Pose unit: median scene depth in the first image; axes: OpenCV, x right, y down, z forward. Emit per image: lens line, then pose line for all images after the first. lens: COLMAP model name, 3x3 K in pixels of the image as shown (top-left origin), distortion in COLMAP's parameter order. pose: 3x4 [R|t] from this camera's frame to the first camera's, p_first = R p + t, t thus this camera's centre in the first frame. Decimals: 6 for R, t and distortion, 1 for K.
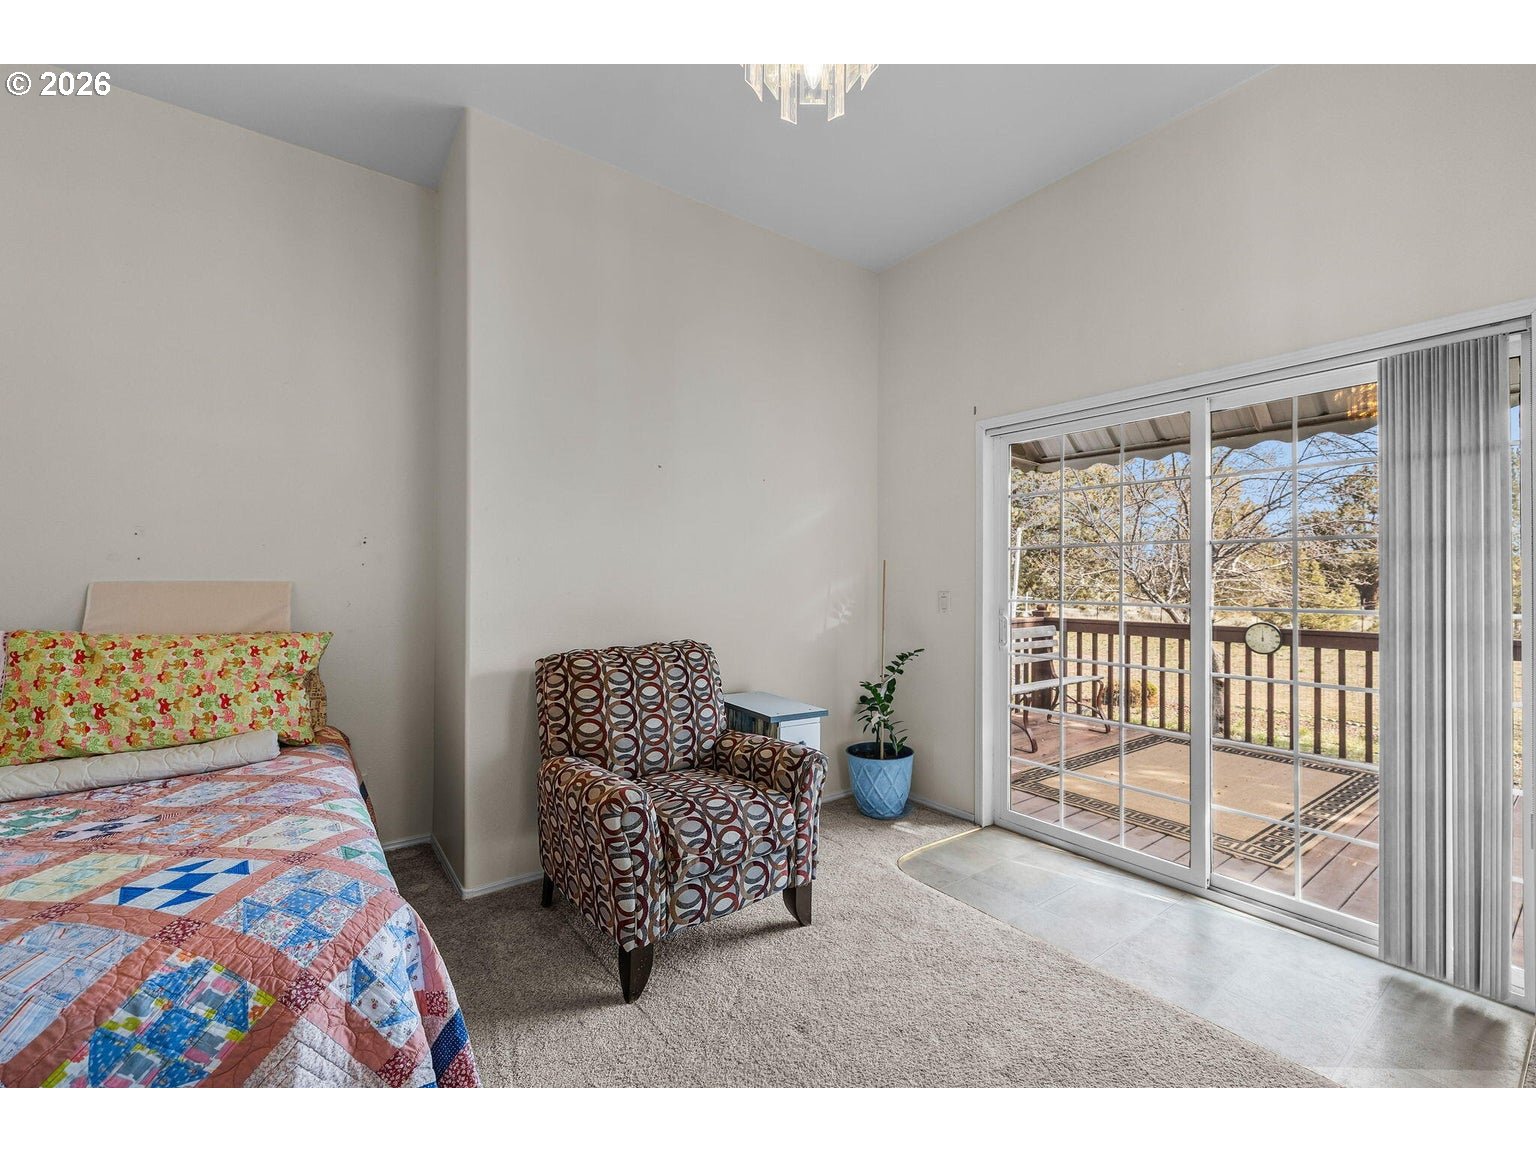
lens RADIAL K [[655.7, 0, 768.0], [0, 655.7, 576.0], [0, 0, 1]] dist [-0.002361, -0.000346]
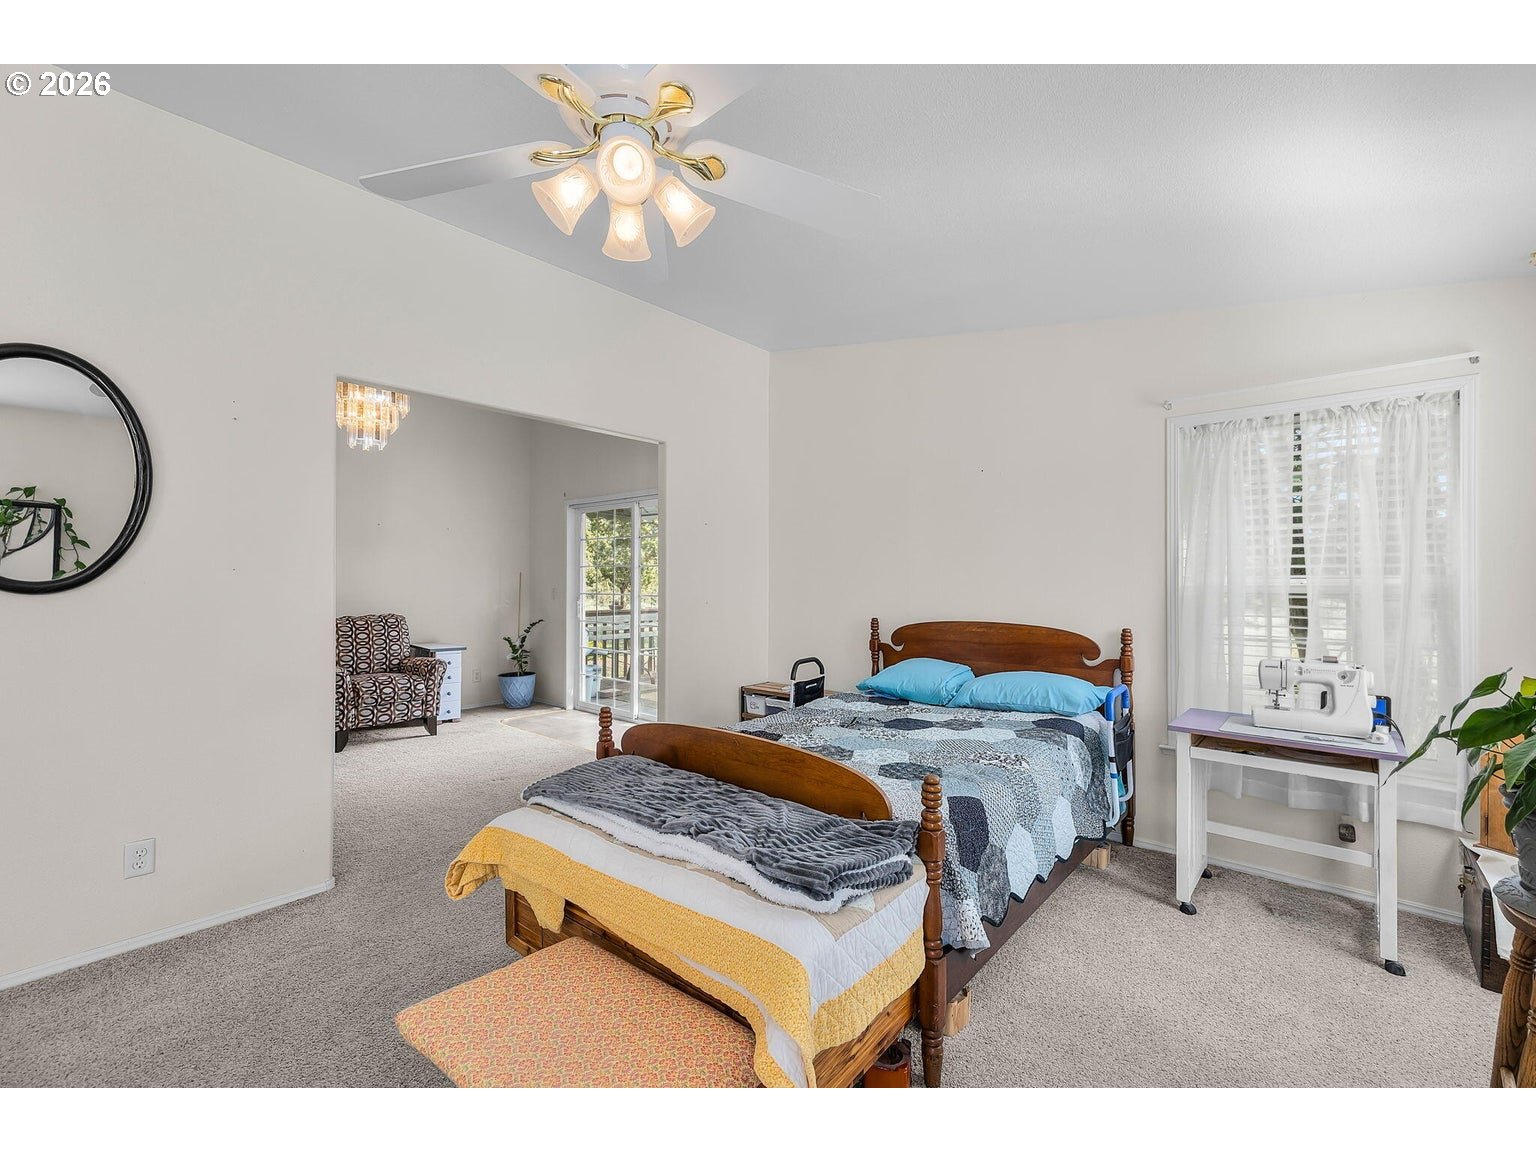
lens RADIAL K [[655.7, 0, 768.0], [0, 655.7, 576.0], [0, 0, 1]] dist [-0.002361, -0.000346]
pose [[0.977805, 0.000880, 0.209517, 0.693682], [-0.001750, 0.999991, 0.003965, -0.031886], [-0.209511, -0.004243, 0.977797, -1.422079]]
